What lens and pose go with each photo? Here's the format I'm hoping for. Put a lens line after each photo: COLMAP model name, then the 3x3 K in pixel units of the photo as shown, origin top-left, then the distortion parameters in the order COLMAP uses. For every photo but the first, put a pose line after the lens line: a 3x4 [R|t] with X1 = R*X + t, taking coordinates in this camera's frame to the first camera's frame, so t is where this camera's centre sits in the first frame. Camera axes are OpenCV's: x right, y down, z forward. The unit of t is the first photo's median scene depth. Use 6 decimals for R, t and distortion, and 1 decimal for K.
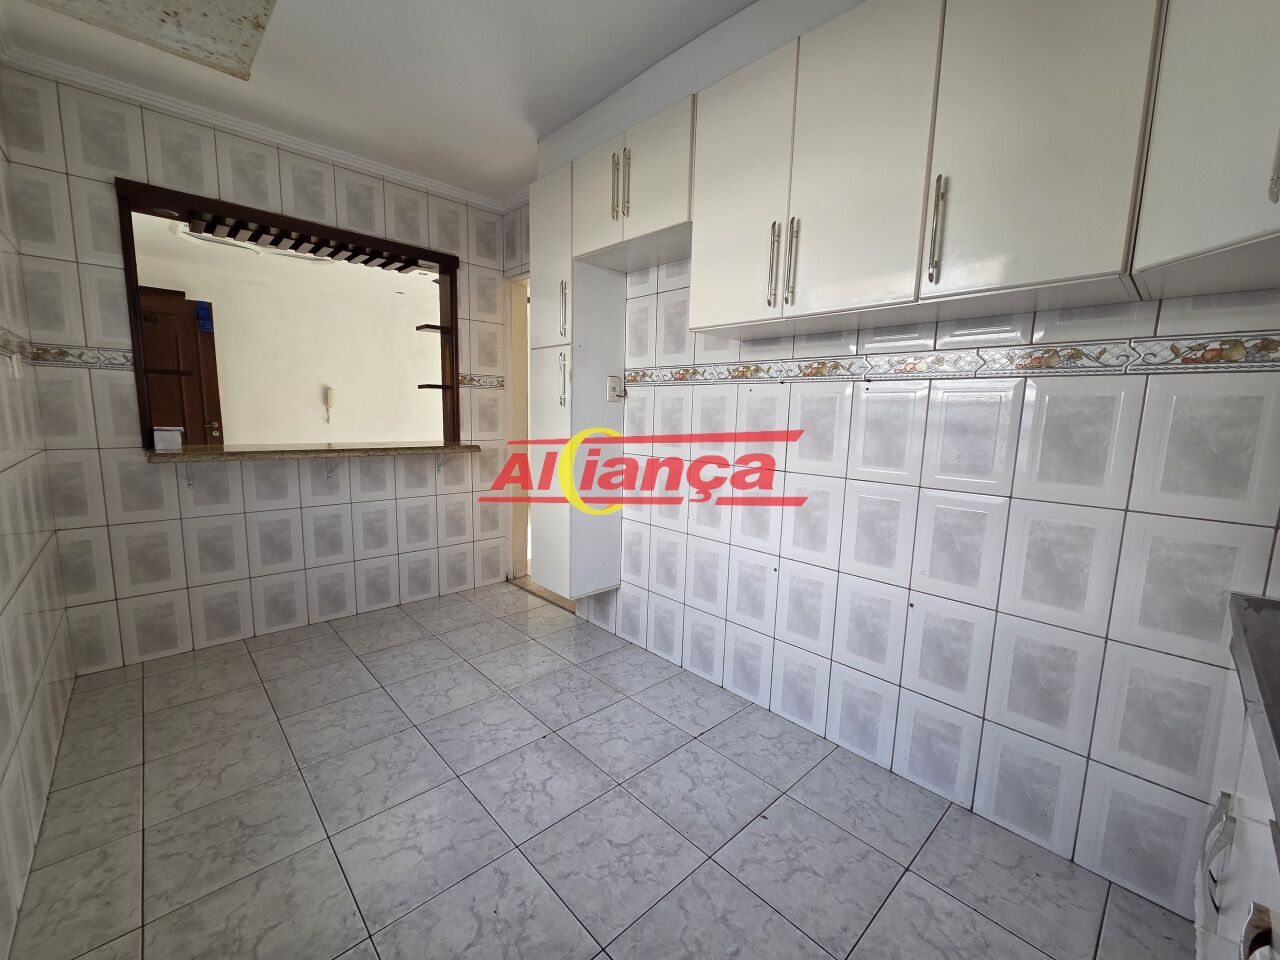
lens RADIAL K [[524.1, 0, 634.7], [0, 524.1, 481.7], [0, 0, 1]] dist [0.003578, -0.000872]
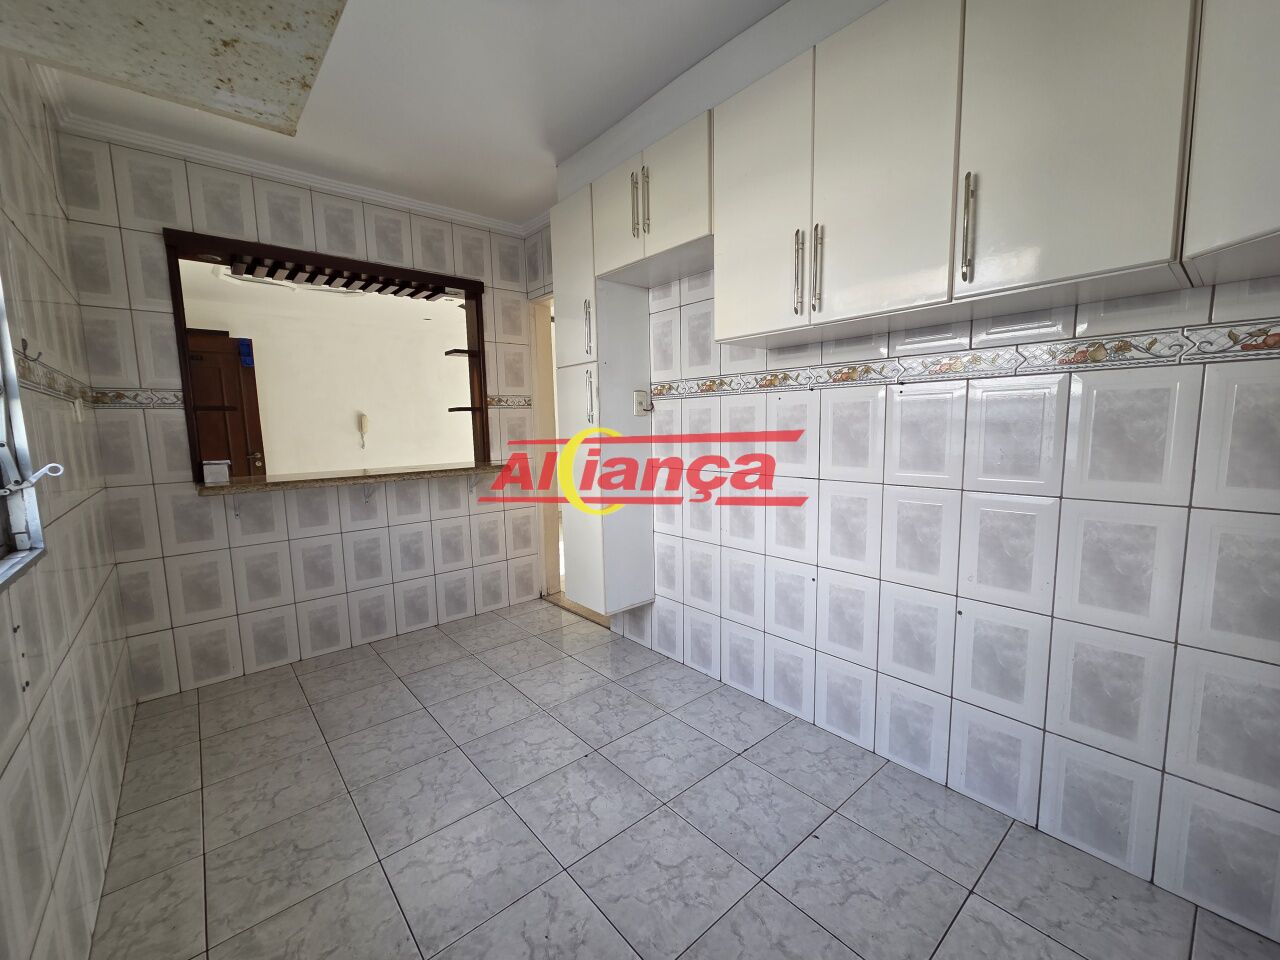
lens RADIAL K [[524.1, 0, 634.5], [0, 524.1, 482.0], [0, 0, 1]] dist [0.003578, -0.000872]
pose [[0.997899, -0.041205, -0.049993, -0.009196], [0.040151, 0.998953, -0.021911, -0.006352], [0.050844, 0.019858, 0.998509, 0.000737]]
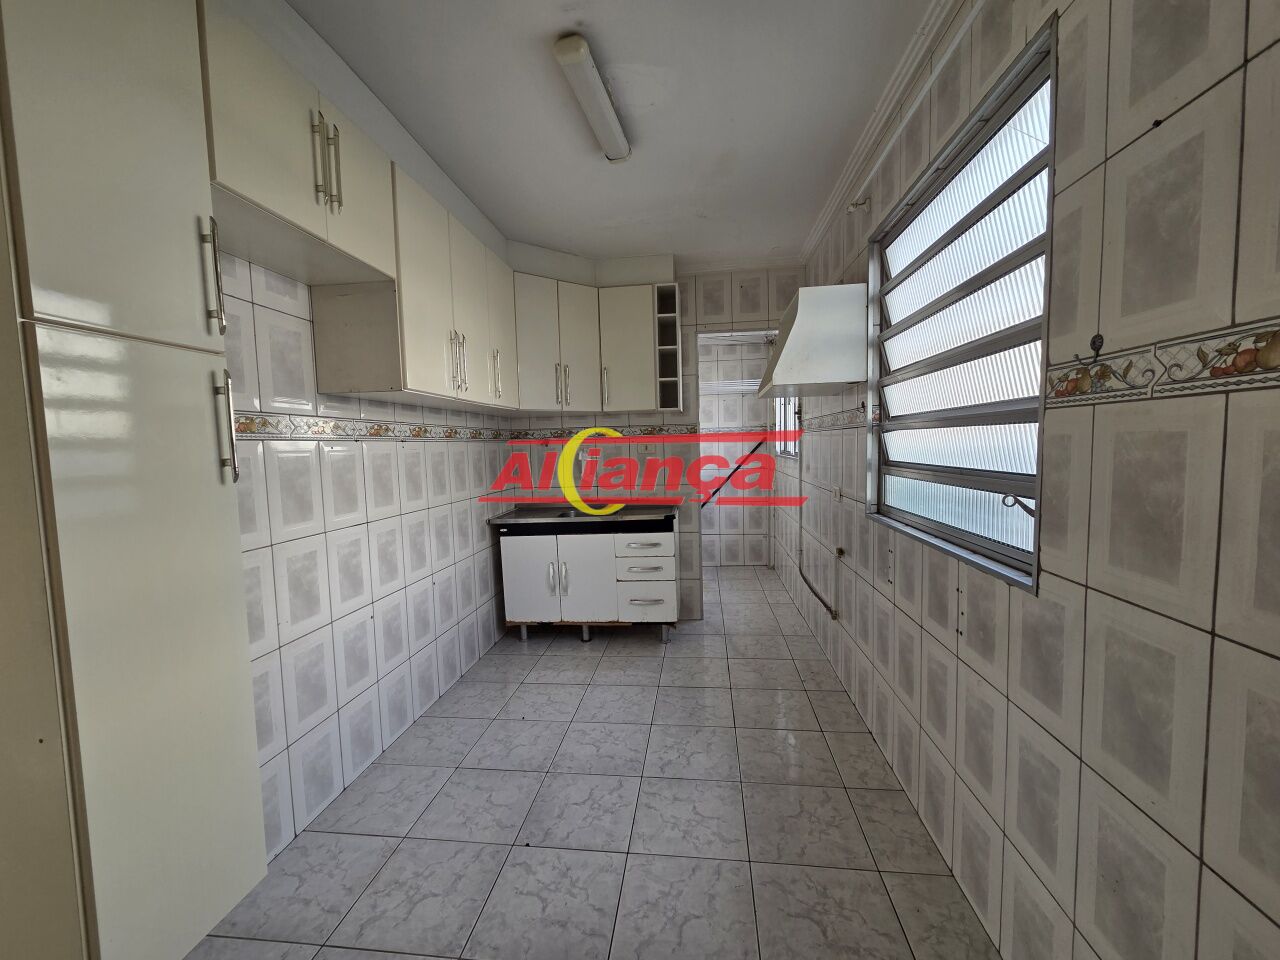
lens RADIAL K [[524.1, 0, 637.0], [0, 524.1, 484.4], [0, 0, 1]] dist [0.003578, -0.000872]
pose [[-0.642556, -0.065366, 0.763445, -0.859559], [0.112826, 0.977423, 0.178647, -0.220121], [-0.757886, 0.200928, -0.620674, 1.201415]]
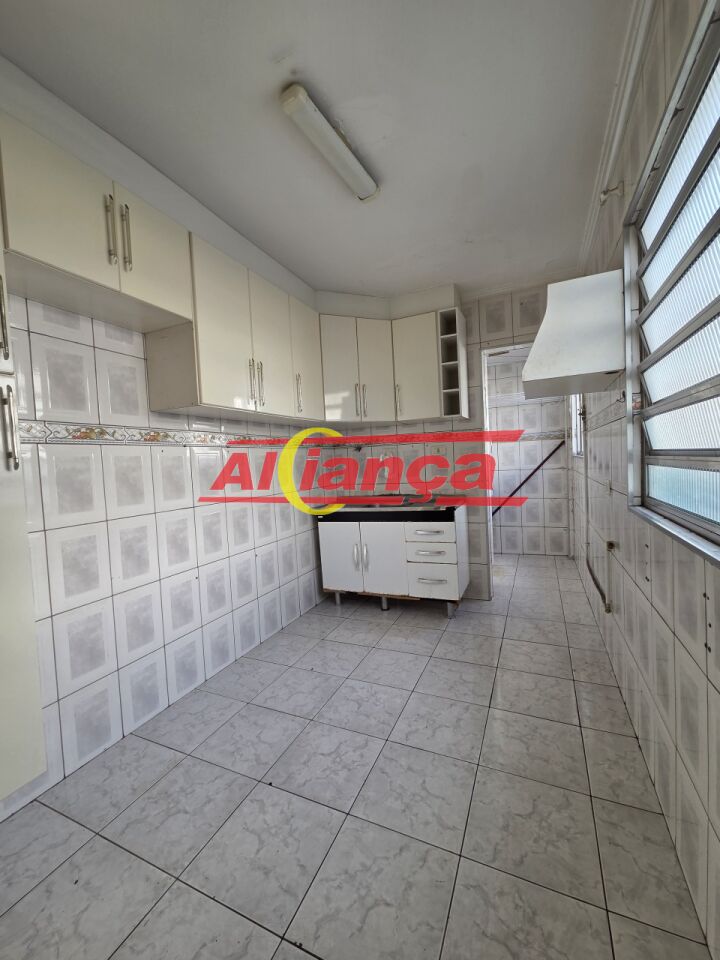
lens RADIAL K [[393.1, 0, 357.4], [0, 393.1, 477.9], [0, 0, 1]] dist [0.003578, -0.000872]
pose [[-0.380176, -0.044258, 0.923855, -0.858225], [0.161601, 0.980312, 0.113464, -0.144720], [-0.910687, 0.192432, -0.365539, 0.946256]]
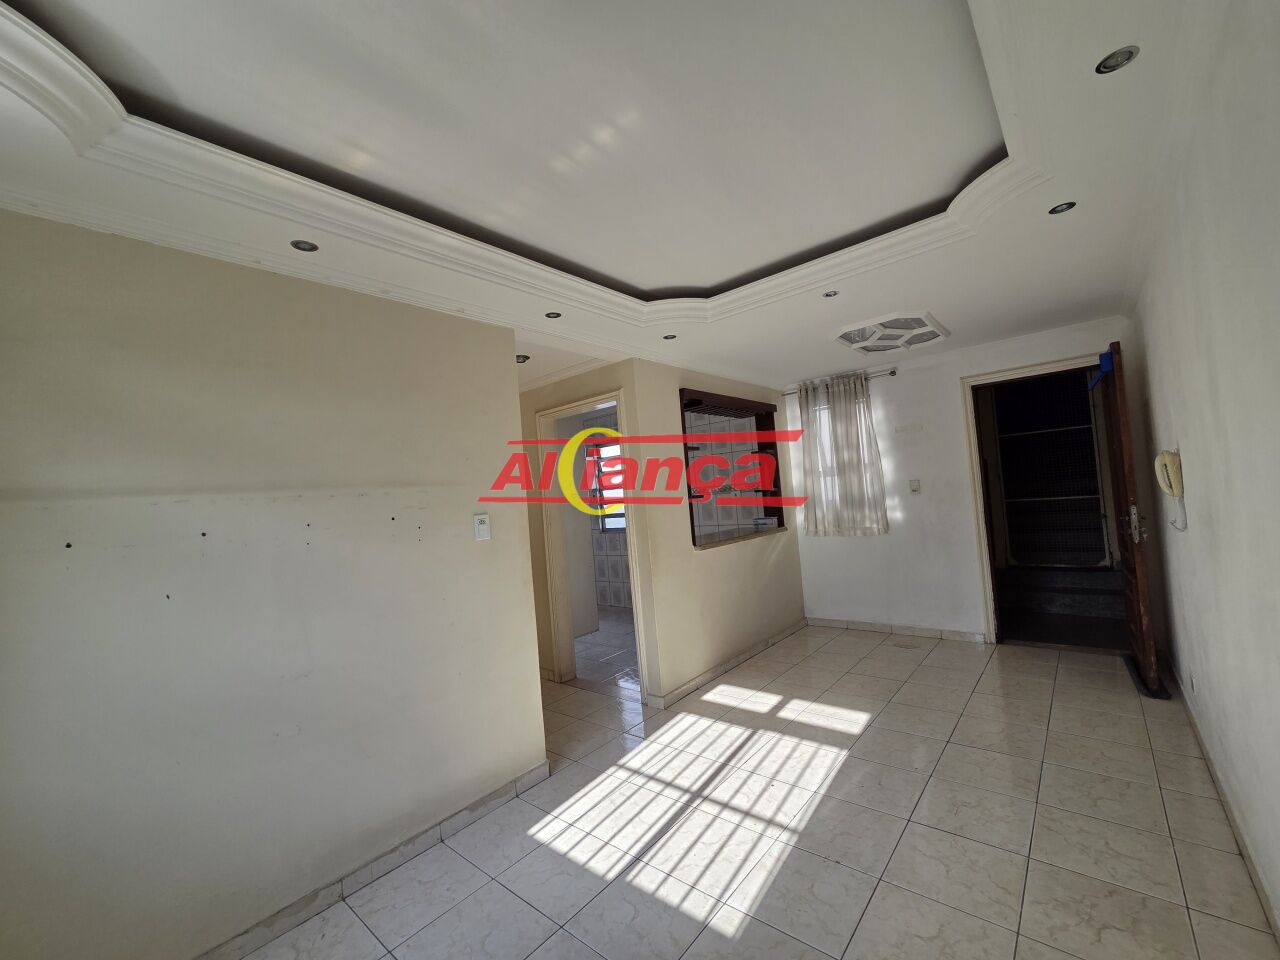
lens RADIAL K [[524.1, 0, 638.4], [0, 524.1, 483.4], [0, 0, 1]] dist [0.003578, -0.000872]
pose [[-0.992328, 0.053484, -0.111463, -0.221605], [0.042446, 0.994167, 0.099152, -0.529733], [0.116116, 0.093660, -0.988810, 3.408667]]
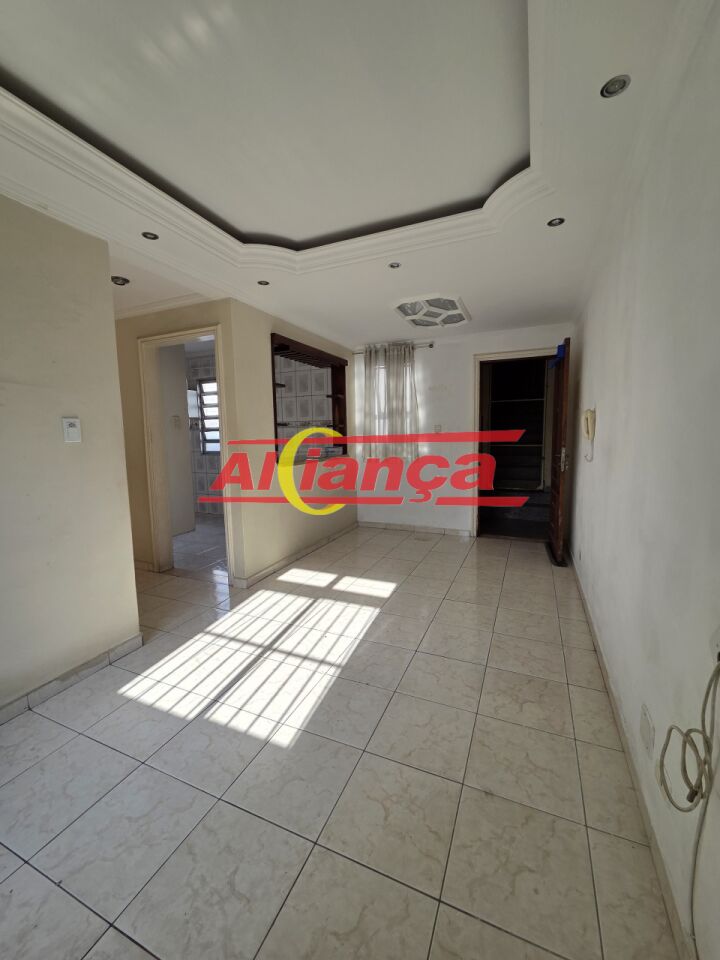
lens RADIAL K [[393.1, 0, 357.0], [0, 393.1, 476.6], [0, 0, 1]] dist [0.003578, -0.000872]
pose [[-0.920609, 0.033715, -0.389027, -0.254796], [-0.056954, 0.974018, 0.219191, -0.466666], [0.386309, 0.223946, -0.894770, 3.338963]]
